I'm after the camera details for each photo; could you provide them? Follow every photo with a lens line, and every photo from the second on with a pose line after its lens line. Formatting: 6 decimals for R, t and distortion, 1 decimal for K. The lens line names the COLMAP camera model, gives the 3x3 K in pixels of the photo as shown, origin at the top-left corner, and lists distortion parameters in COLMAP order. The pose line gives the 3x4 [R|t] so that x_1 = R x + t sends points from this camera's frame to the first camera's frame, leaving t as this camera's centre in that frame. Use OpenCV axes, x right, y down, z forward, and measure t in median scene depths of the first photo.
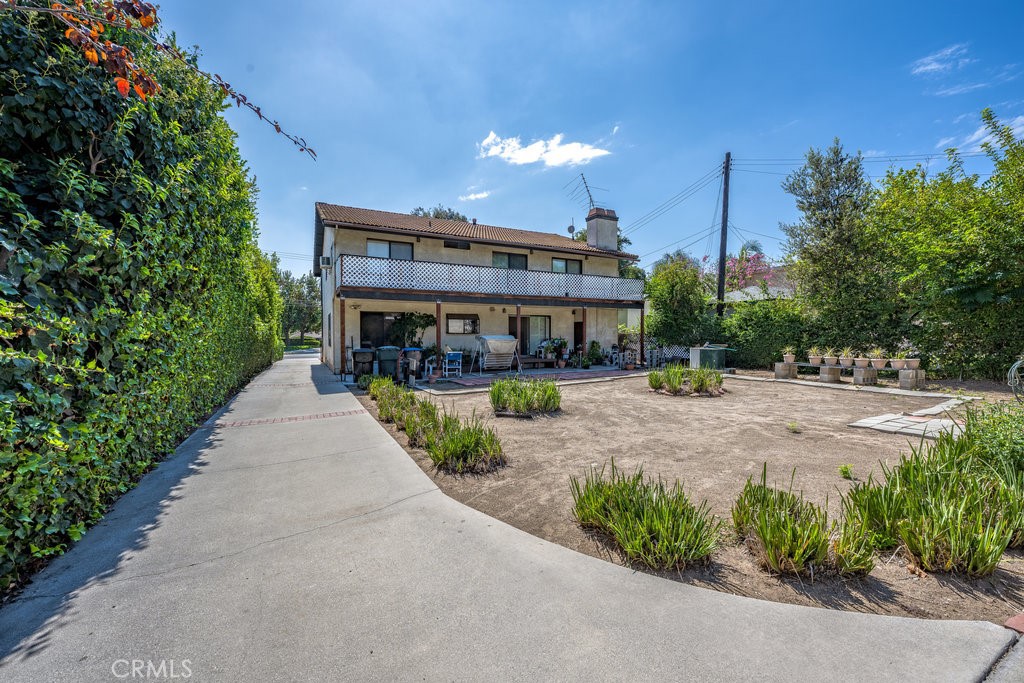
lens RADIAL K [[410.2, 0, 512.4], [0, 410.2, 343.4], [0, 0, 1]] dist [-0.001542, 0.000263]
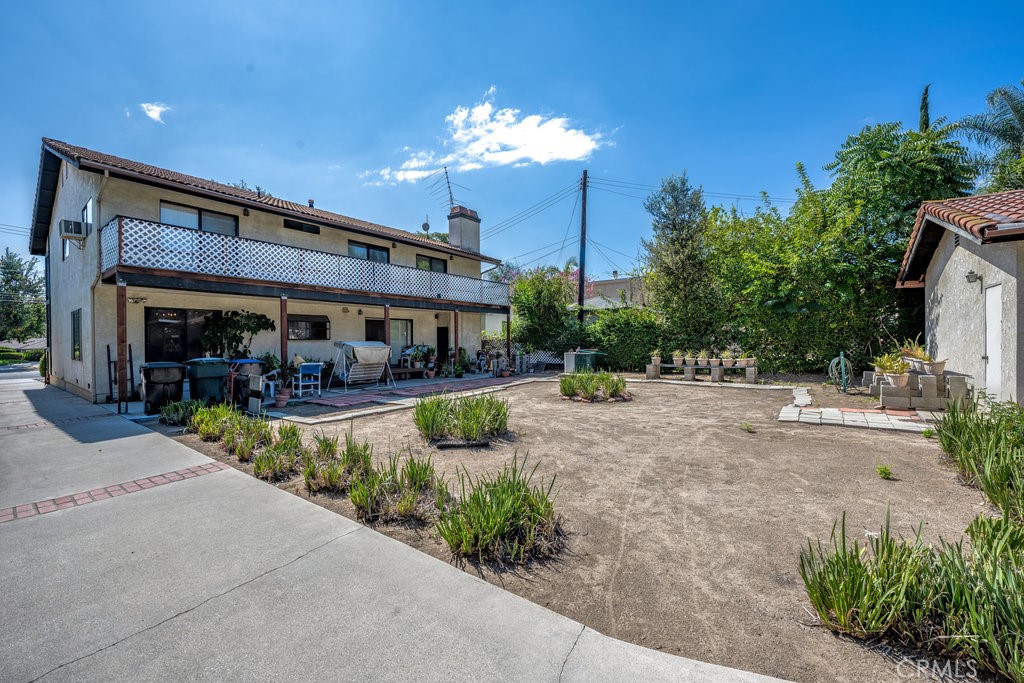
lens RADIAL K [[410.2, 0, 518.0], [0, 410.2, 343.5], [0, 0, 1]] dist [-0.001542, 0.000263]
pose [[0.901841, -0.007422, 0.432005, -0.123025], [0.014986, 0.999788, -0.014108, 0.000636], [-0.431809, 0.019197, 0.901761, 0.144782]]
